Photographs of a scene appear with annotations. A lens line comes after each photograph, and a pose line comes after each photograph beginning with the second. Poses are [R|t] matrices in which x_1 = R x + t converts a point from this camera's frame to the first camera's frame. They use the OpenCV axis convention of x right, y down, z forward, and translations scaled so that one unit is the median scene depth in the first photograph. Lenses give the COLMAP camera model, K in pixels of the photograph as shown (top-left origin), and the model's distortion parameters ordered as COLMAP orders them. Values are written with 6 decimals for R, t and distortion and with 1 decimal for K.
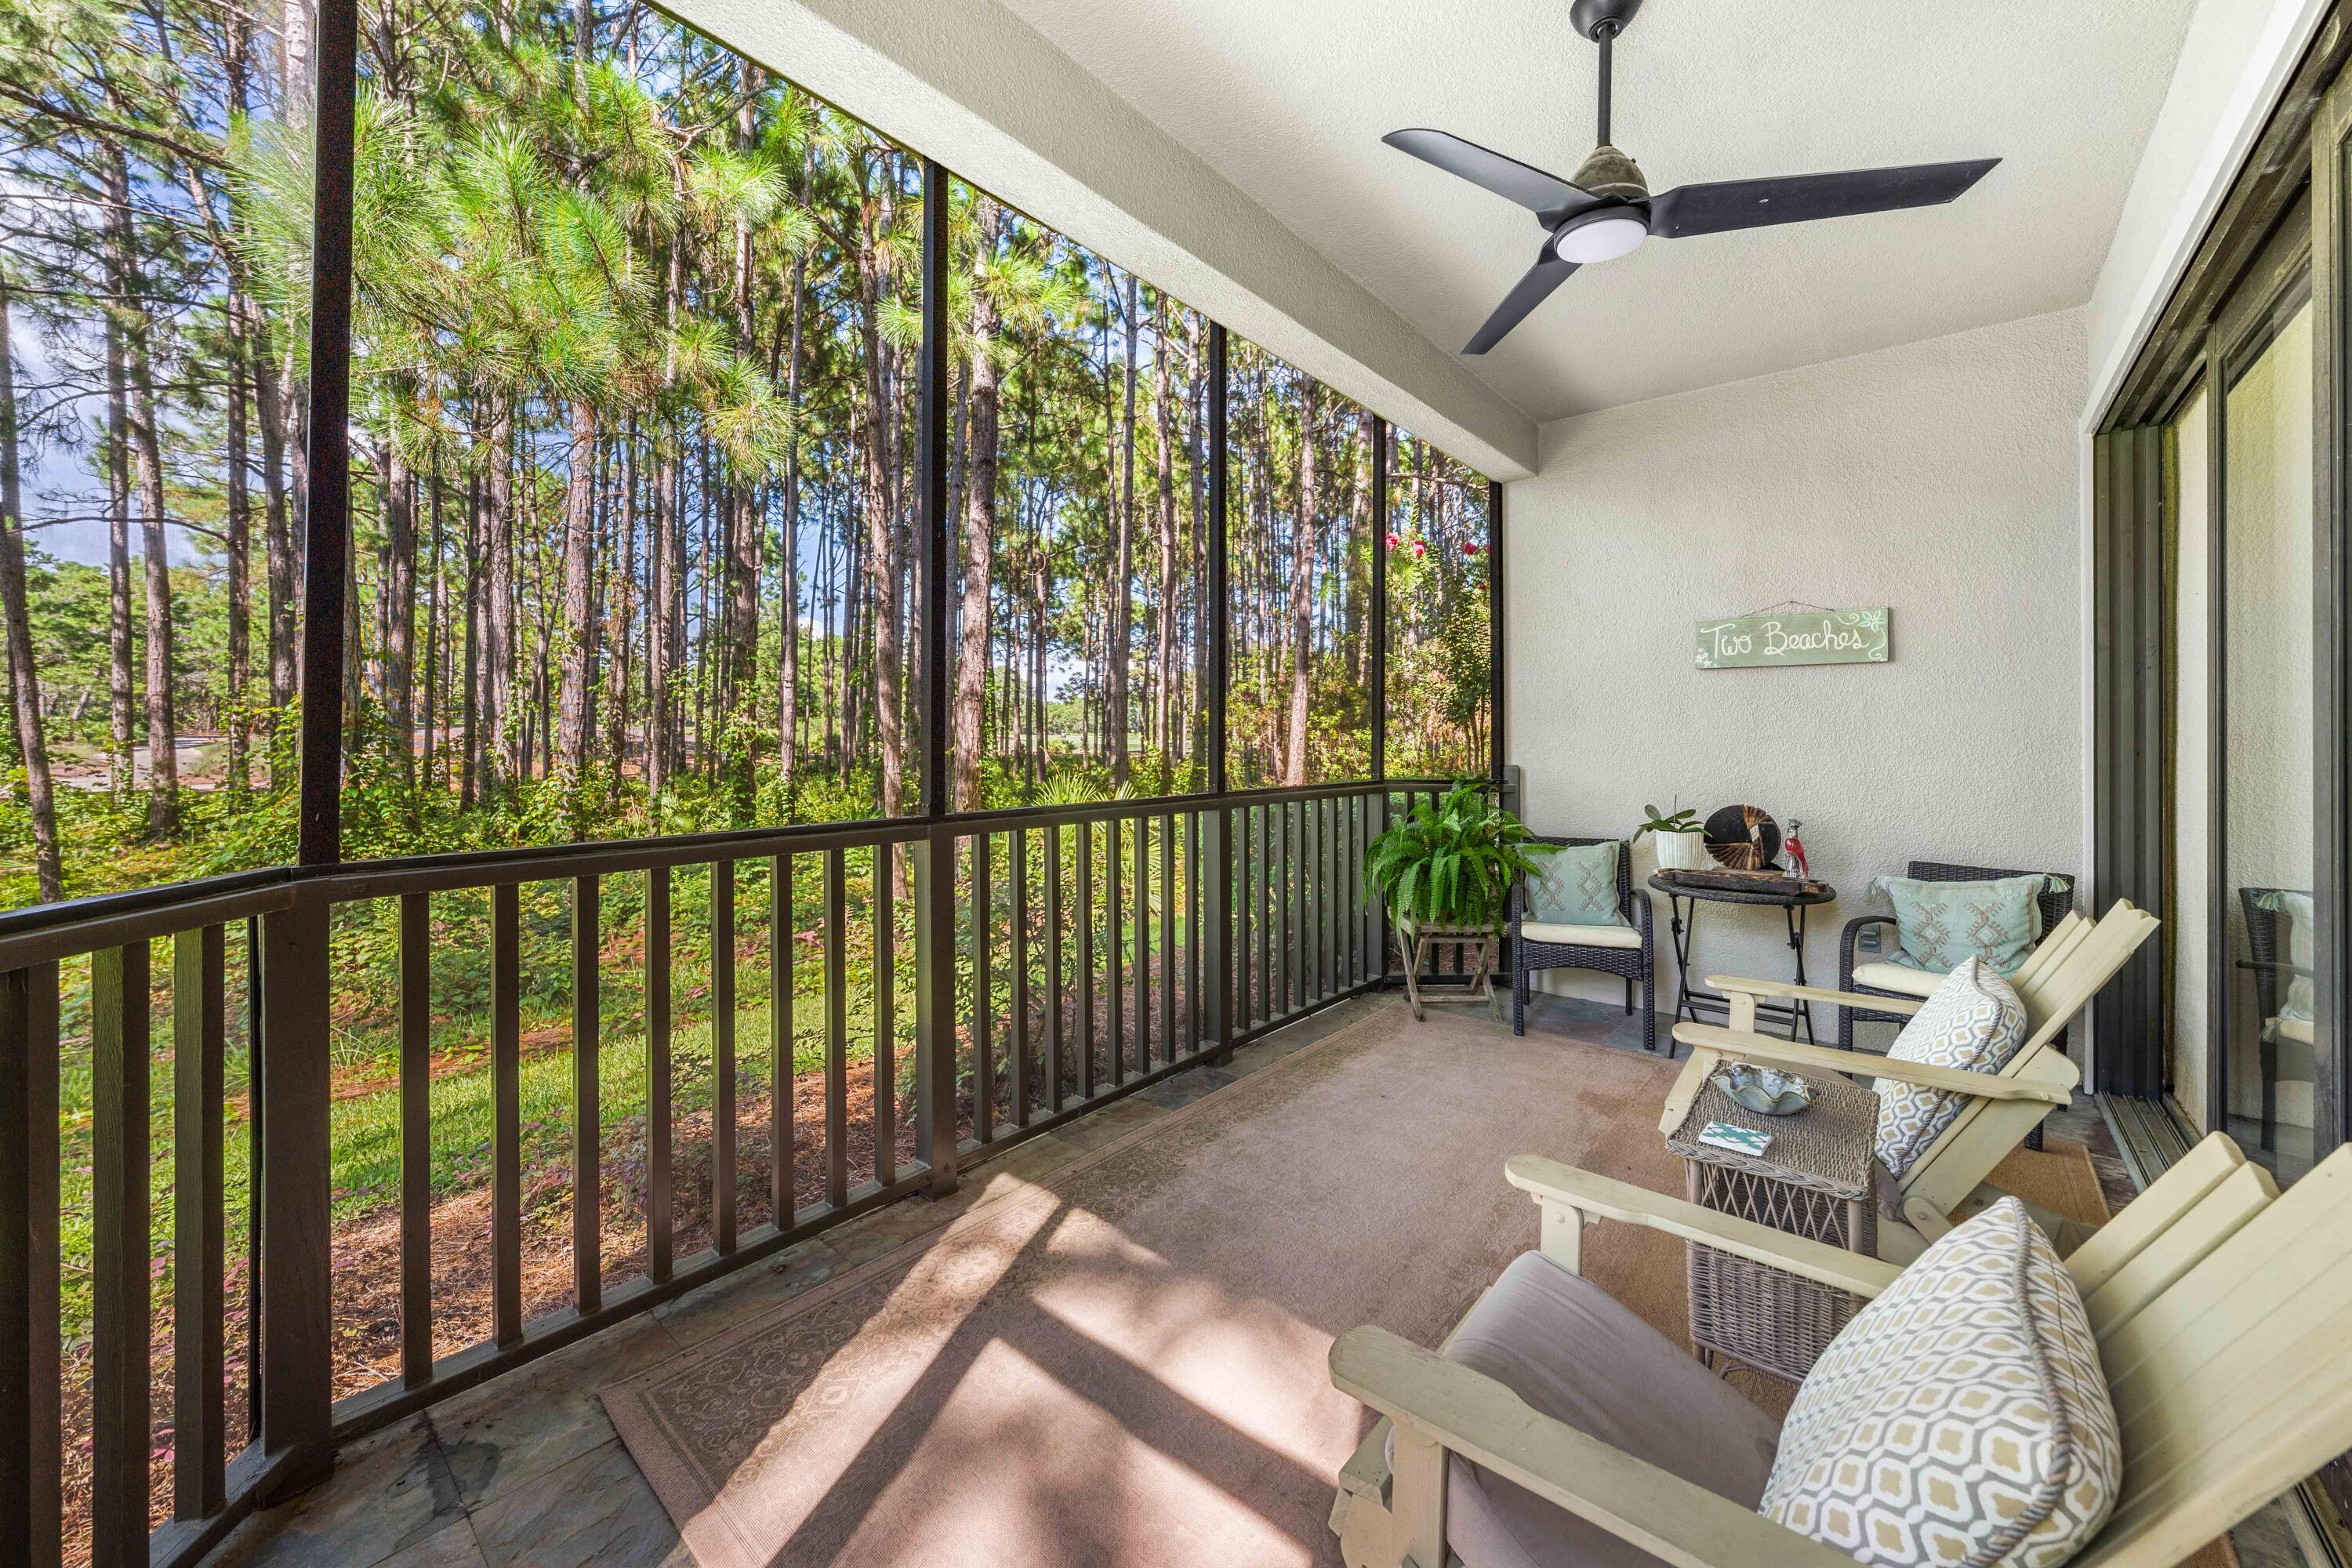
lens RADIAL K [[920.8, 0, 1181.4], [0, 920.8, 732.9], [0, 0, 1]] dist [0.000343, 0.000002]
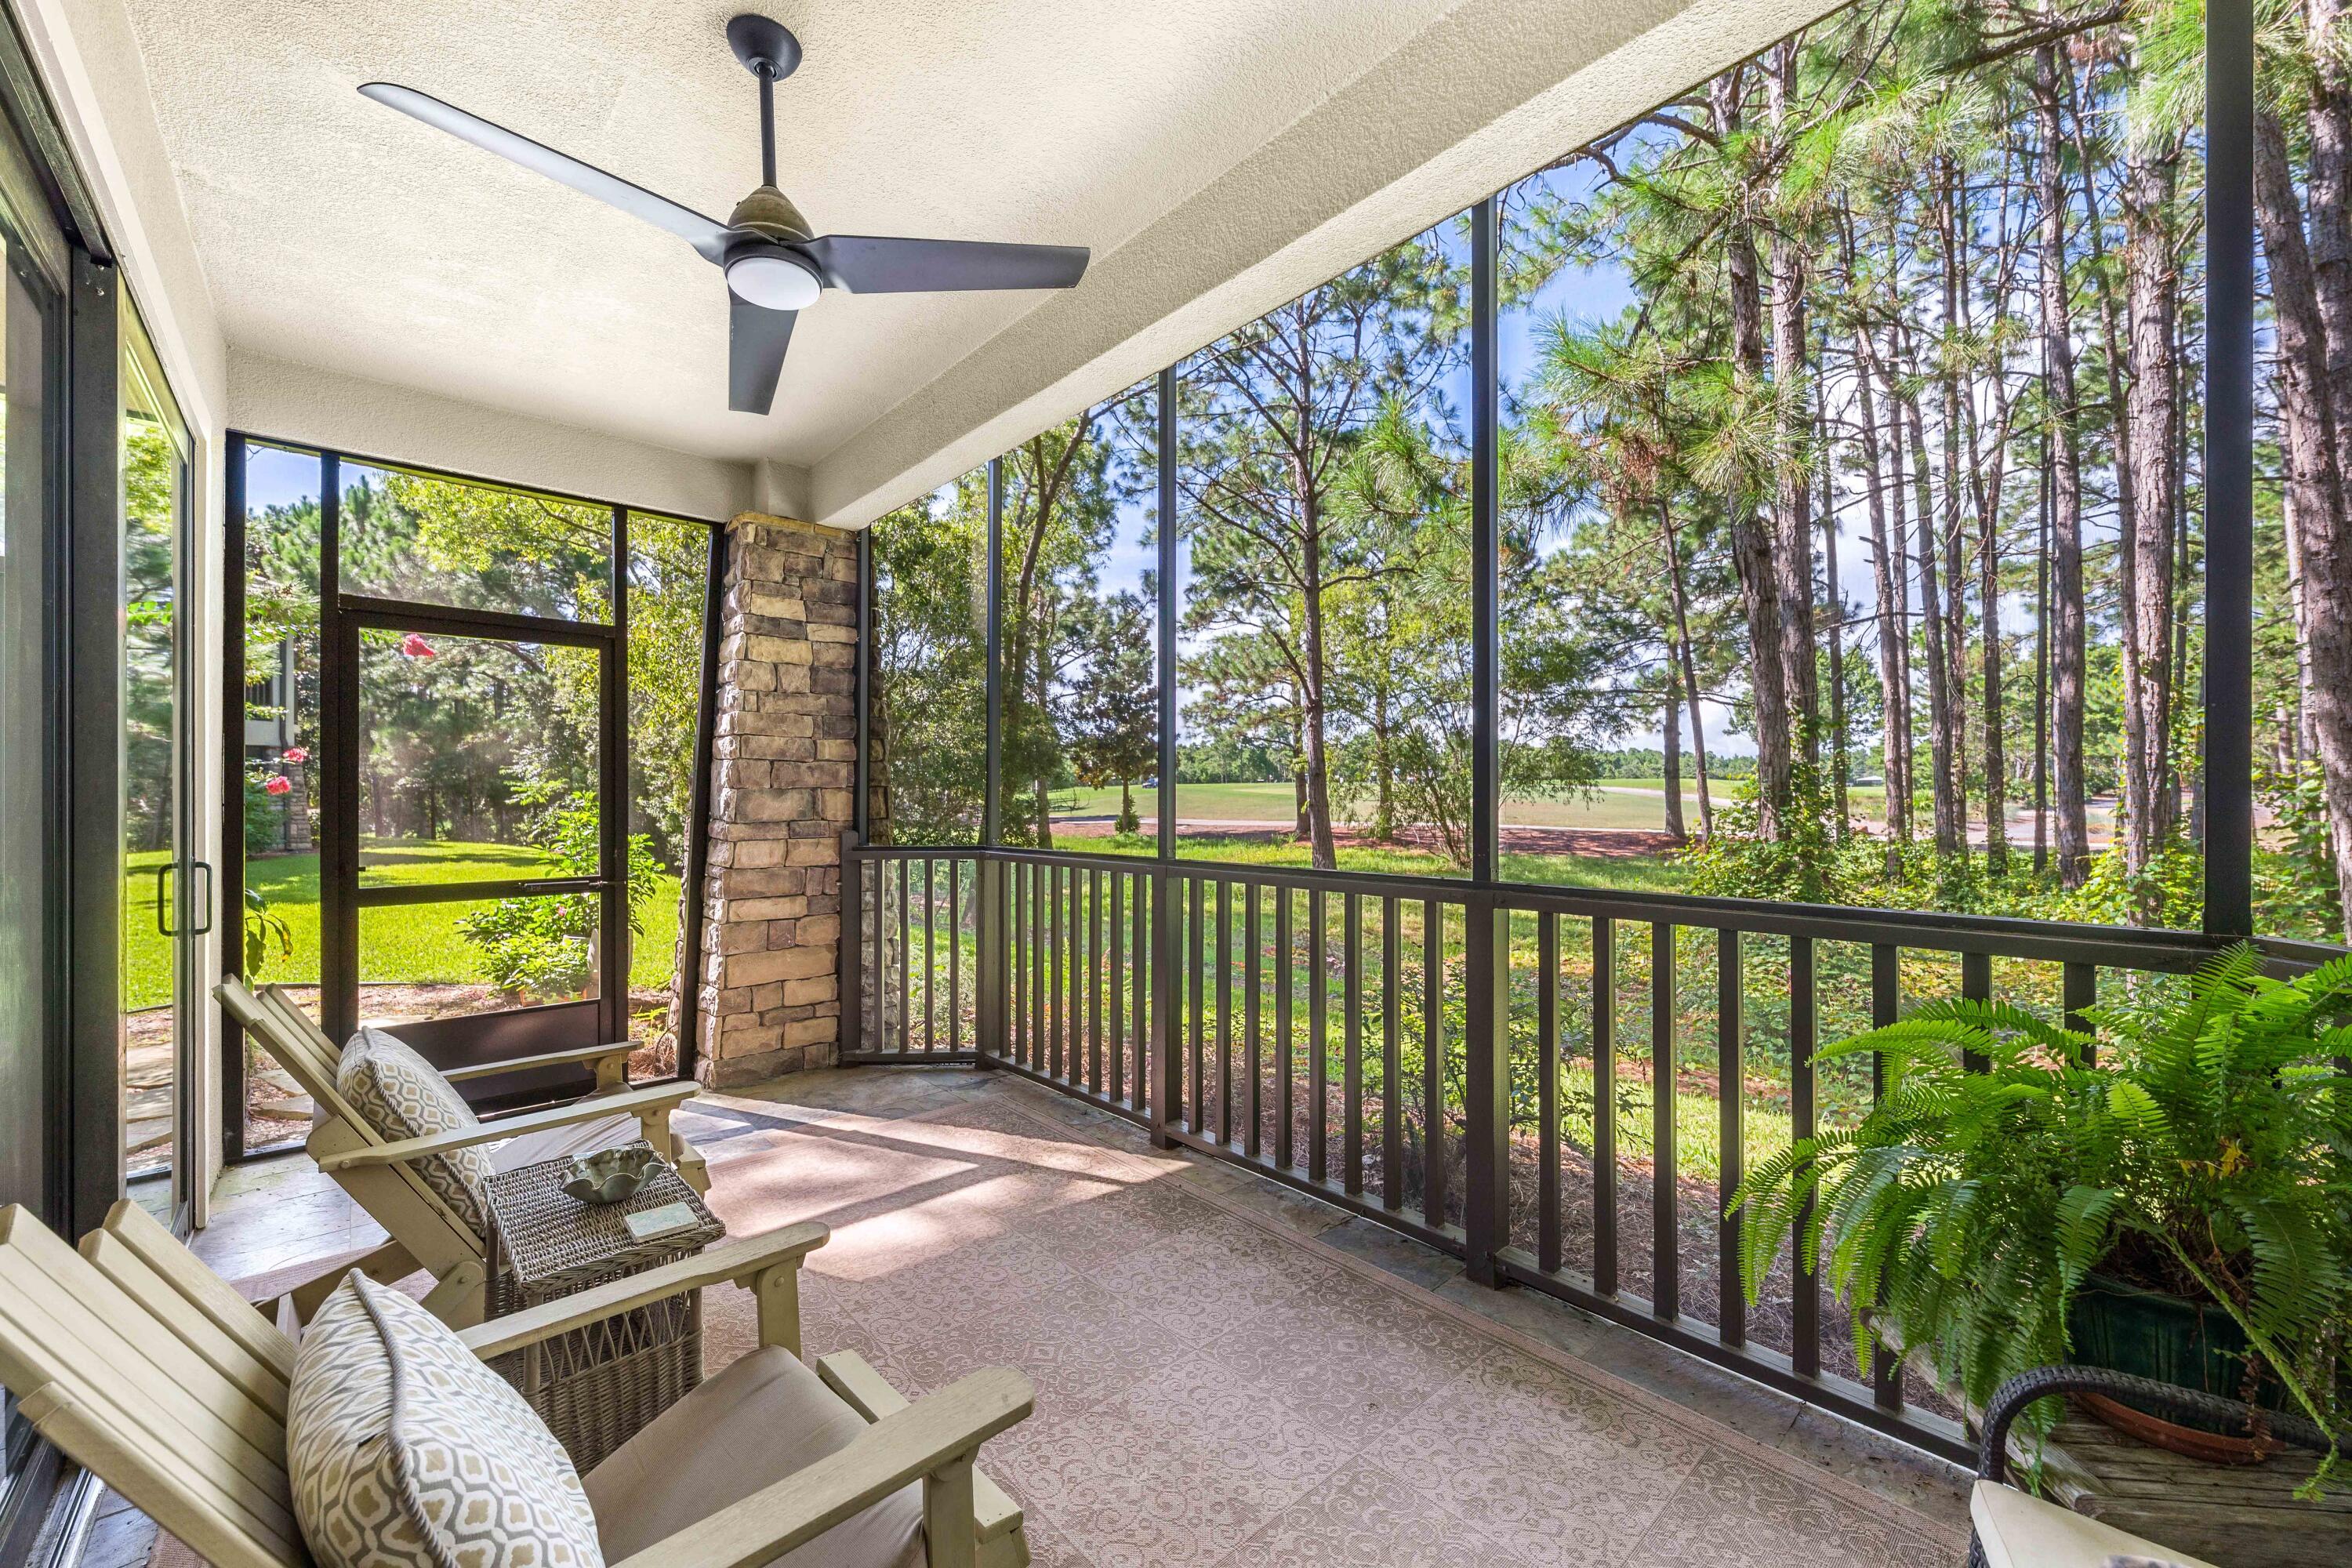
lens RADIAL K [[888.2, 0, 1176.0], [0, 888.2, 784.0], [0, 0, 1]] dist [-0.015258, -0.000012]
pose [[-0.118277, -0.000023, -0.992981, 1.014836], [-0.001798, 0.999998, 0.000190, -0.018560], [0.992979, 0.001807, -0.118277, 1.177846]]
